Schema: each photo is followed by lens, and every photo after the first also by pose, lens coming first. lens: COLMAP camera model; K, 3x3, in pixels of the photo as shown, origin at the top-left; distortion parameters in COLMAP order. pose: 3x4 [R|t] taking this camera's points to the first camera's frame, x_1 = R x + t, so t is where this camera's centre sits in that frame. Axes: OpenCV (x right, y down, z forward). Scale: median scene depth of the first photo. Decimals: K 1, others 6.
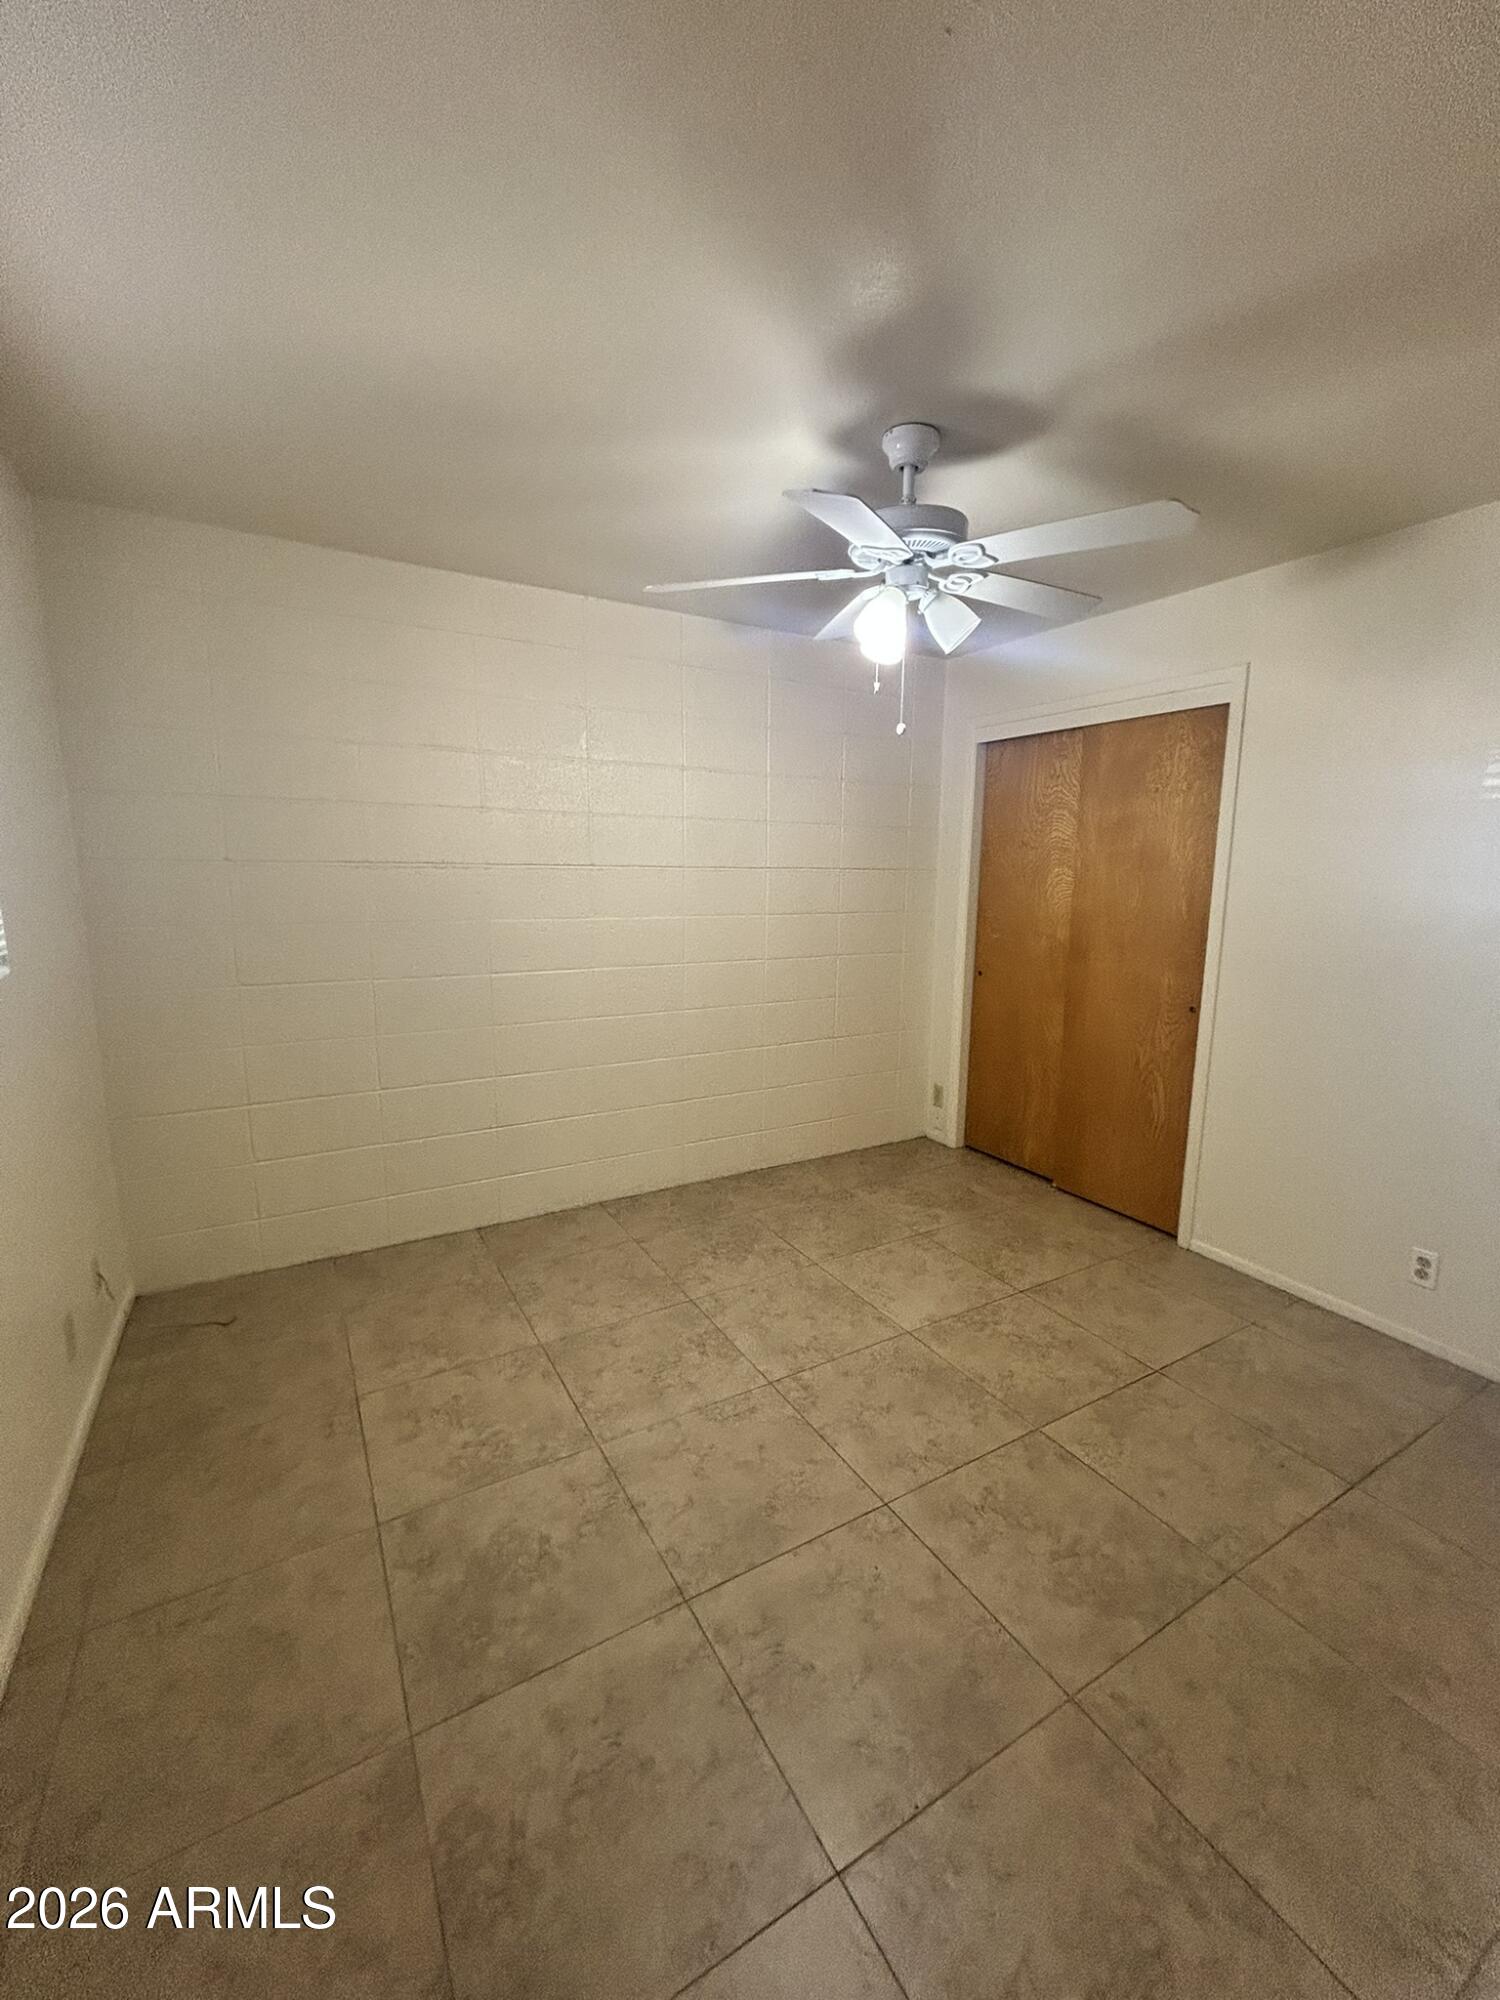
lens RADIAL K [[809.0, 0, 752.5], [0, 809.0, 1000.1], [0, 0, 1]] dist [-0.002879, 0.002098]
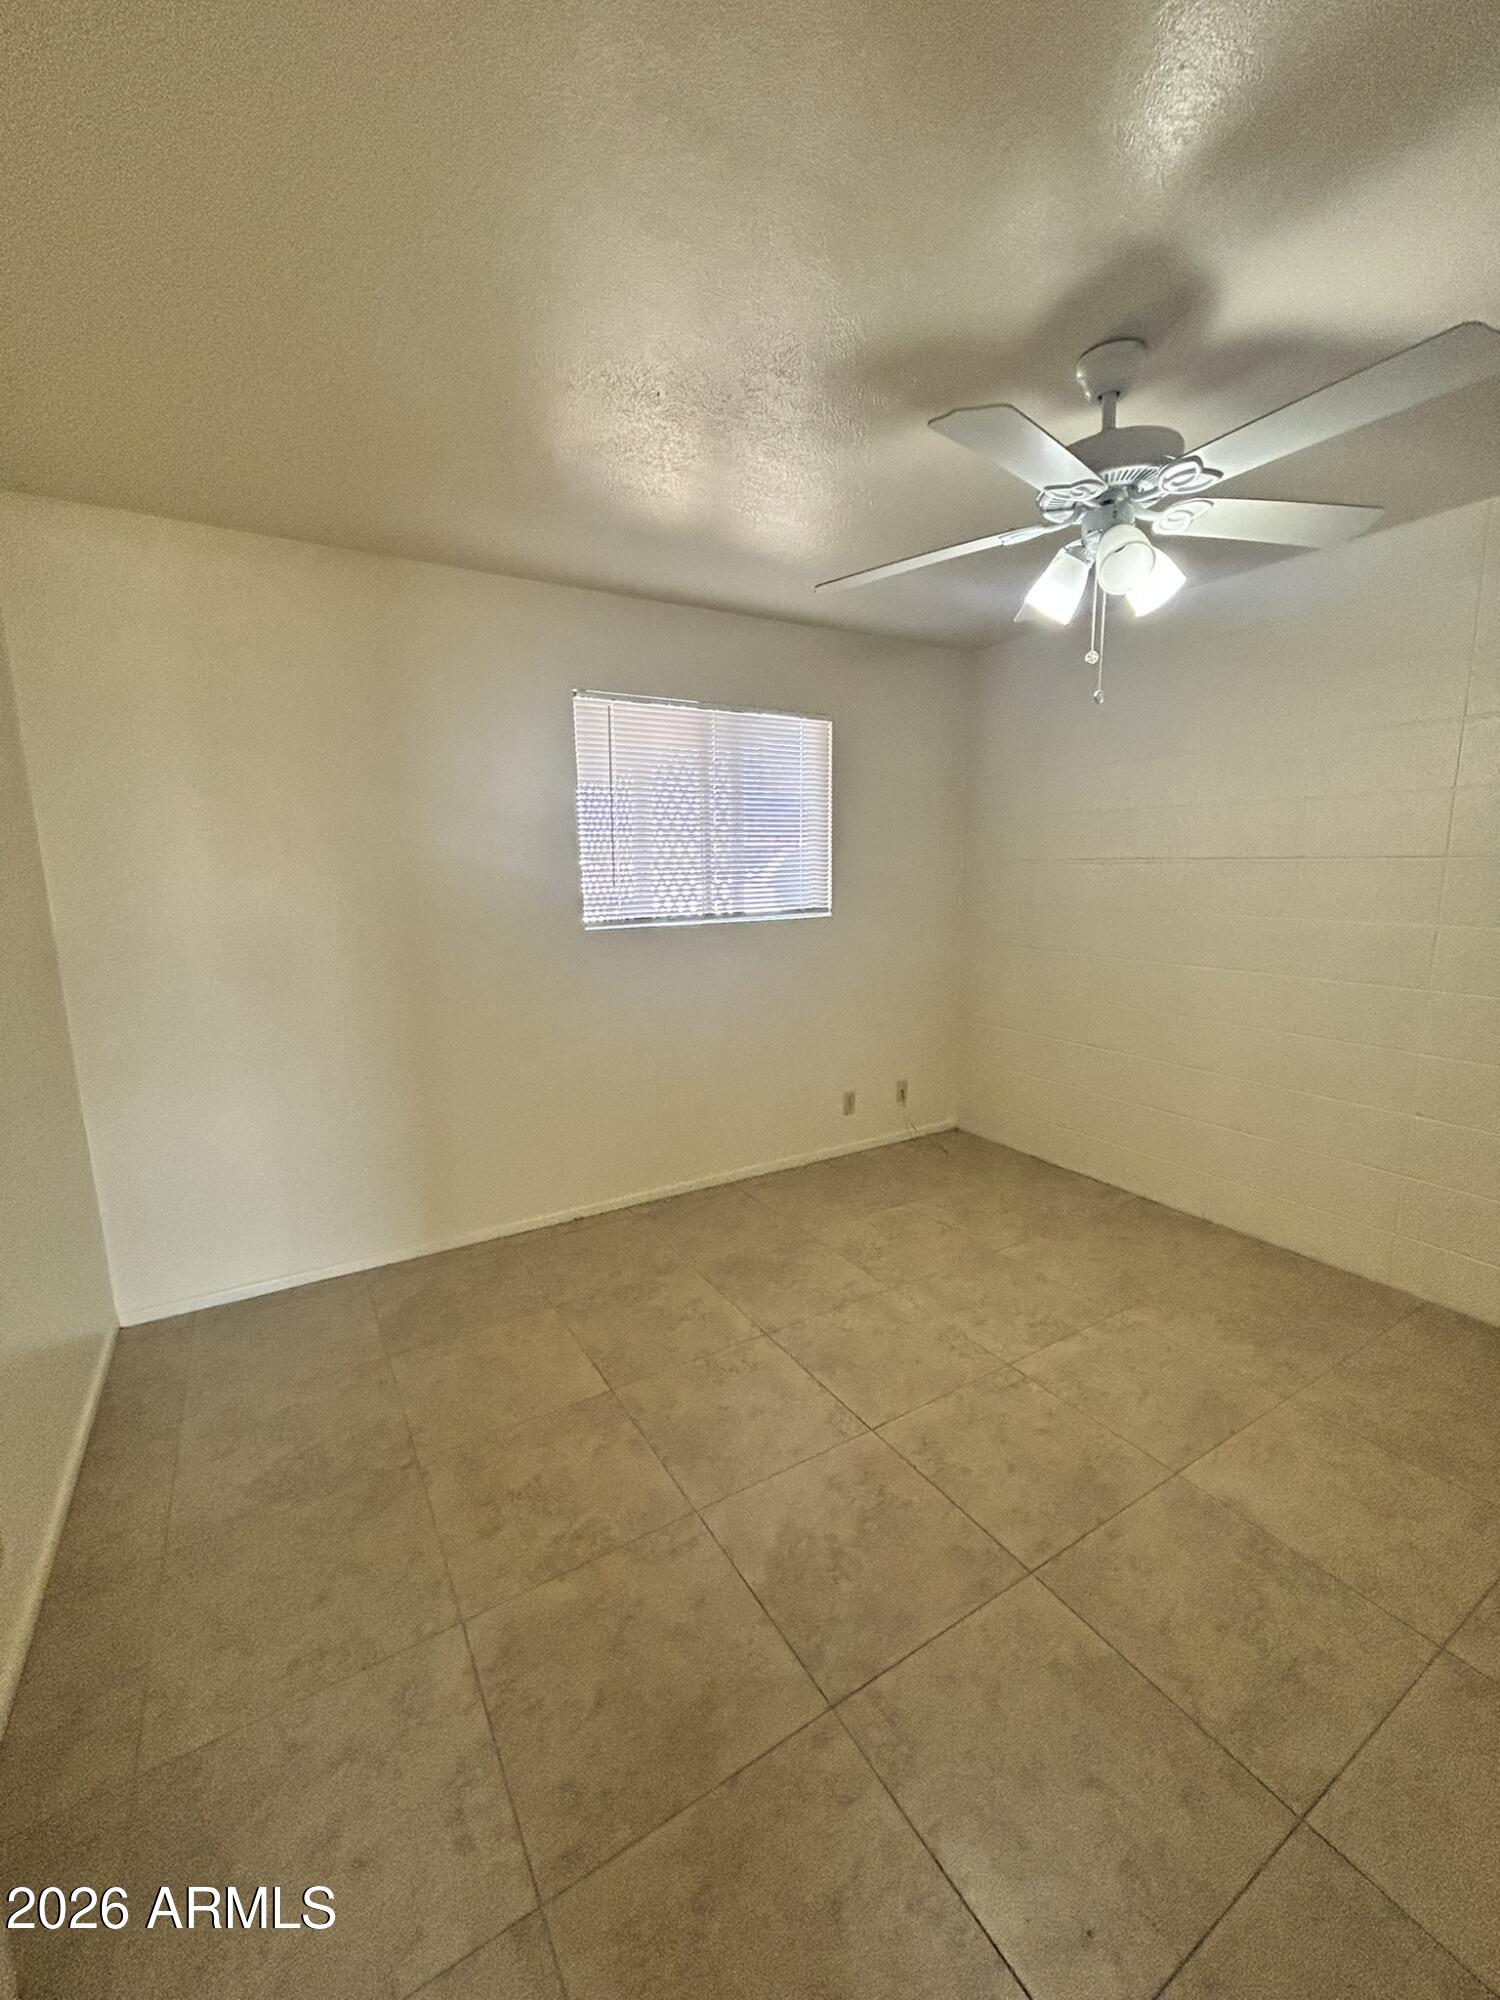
lens RADIAL K [[809.0, 0, 758.4], [0, 809.0, 1003.6], [0, 0, 1]] dist [-0.002879, 0.002098]
pose [[0.024074, 0.158775, -0.987021, 1.001443], [-0.152672, 0.976310, 0.153328, -0.085585], [0.987984, 0.146999, 0.047744, 0.602490]]
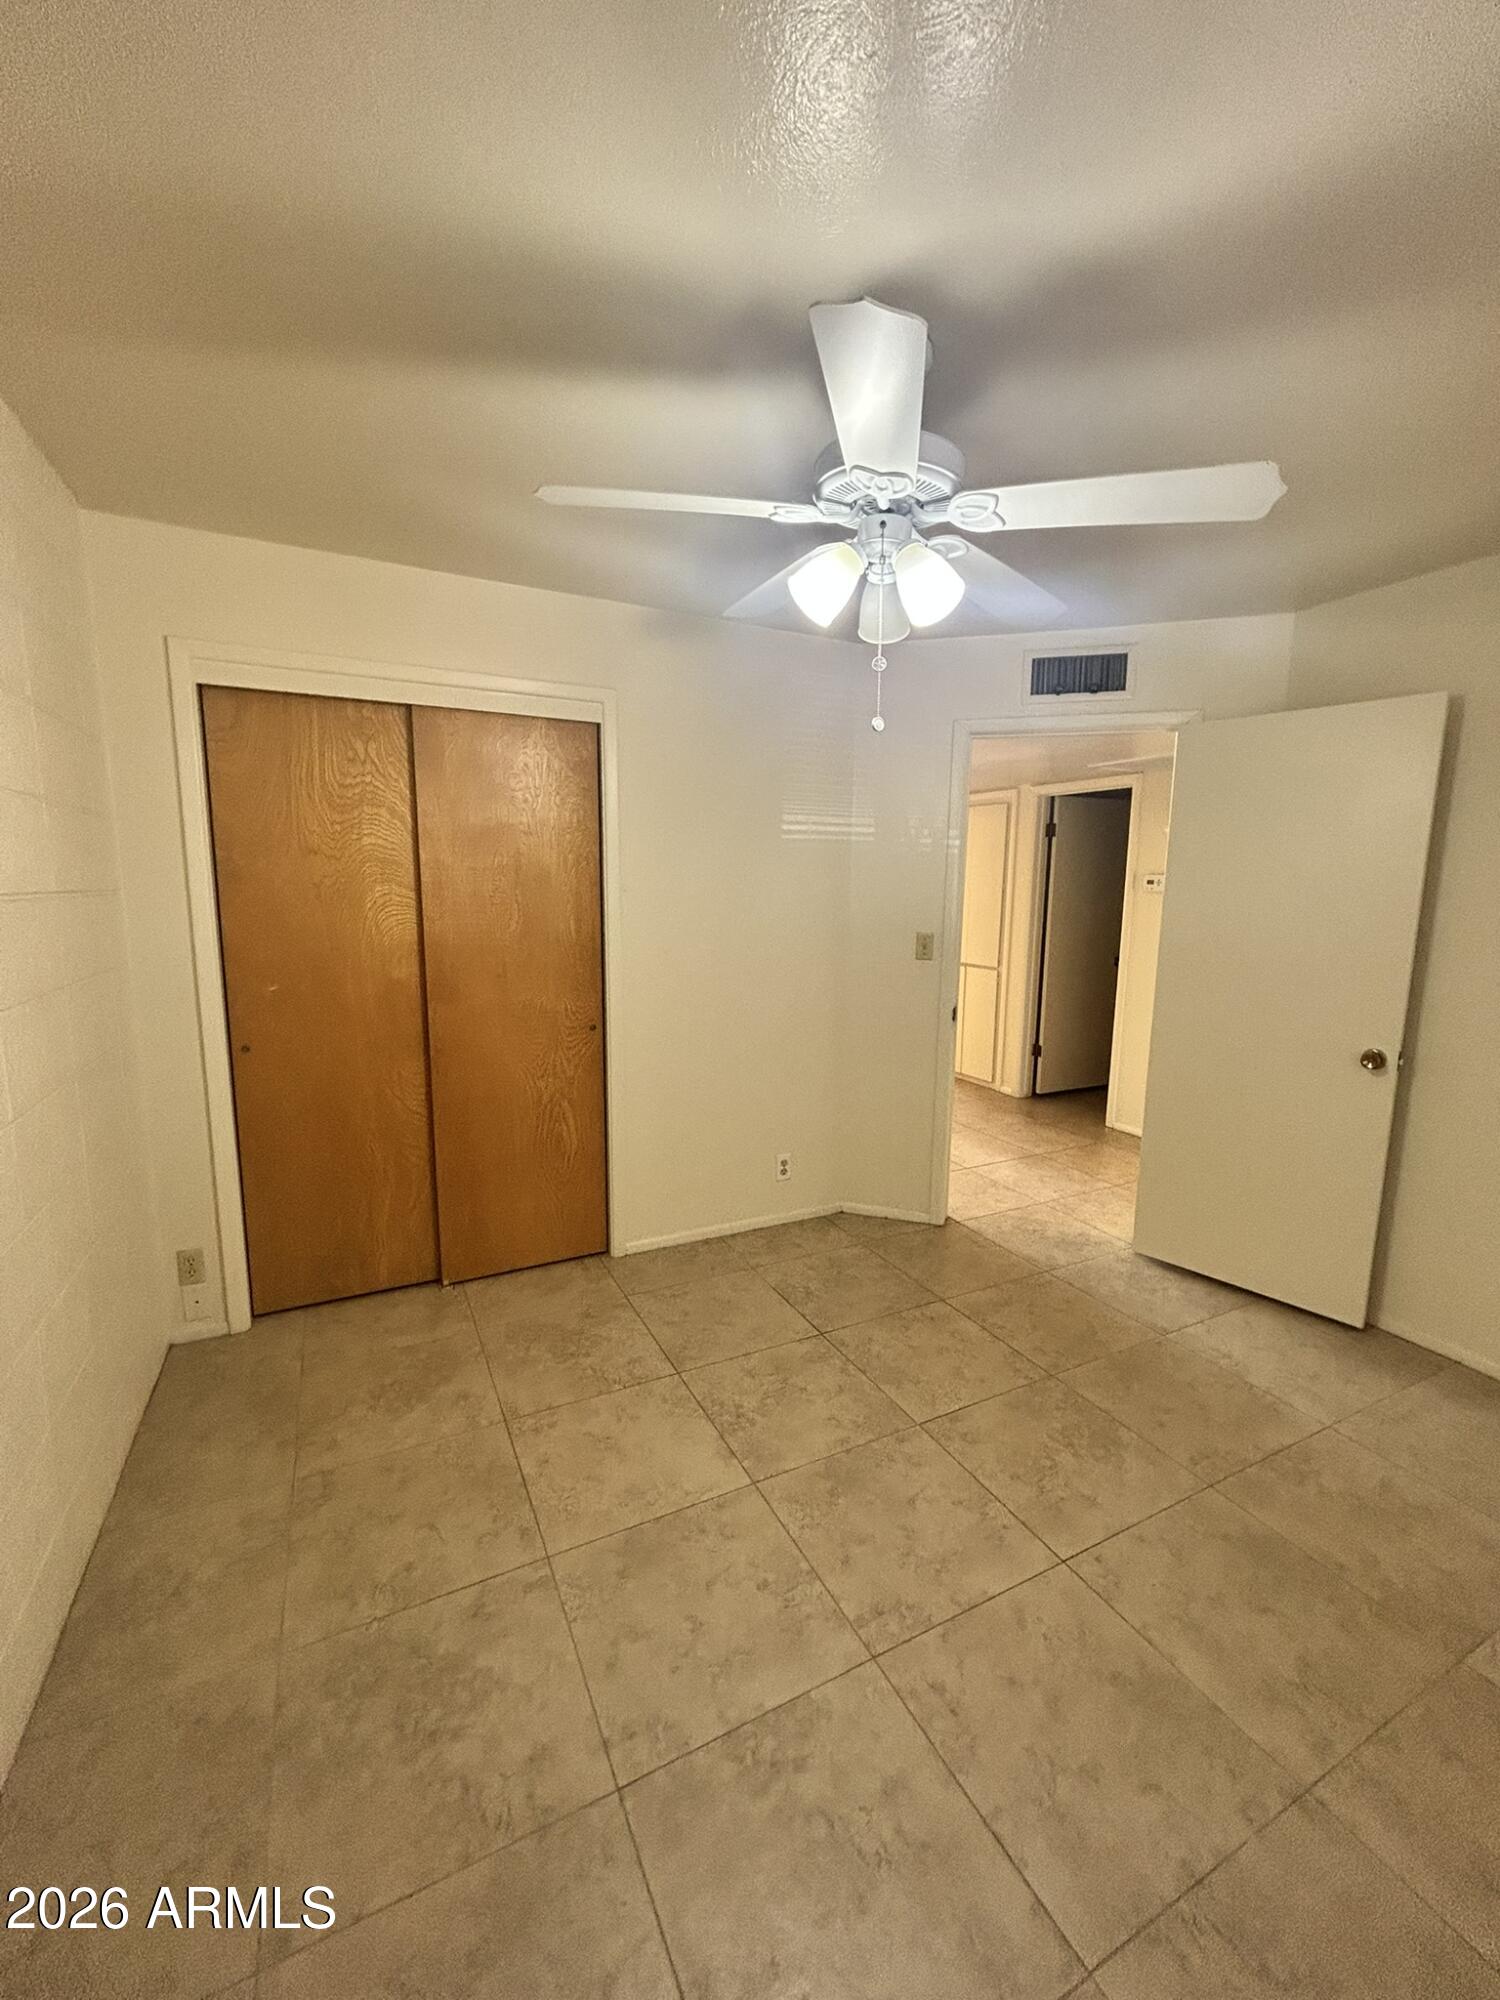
lens RADIAL K [[809.0, 0, 753.8], [0, 809.0, 1002.6], [0, 0, 1]] dist [-0.002879, 0.002098]
pose [[0.059928, -0.159324, 0.985406, -0.596449], [0.153289, 0.976939, 0.148633, -0.192287], [-0.986363, 0.142145, 0.082968, 1.015024]]
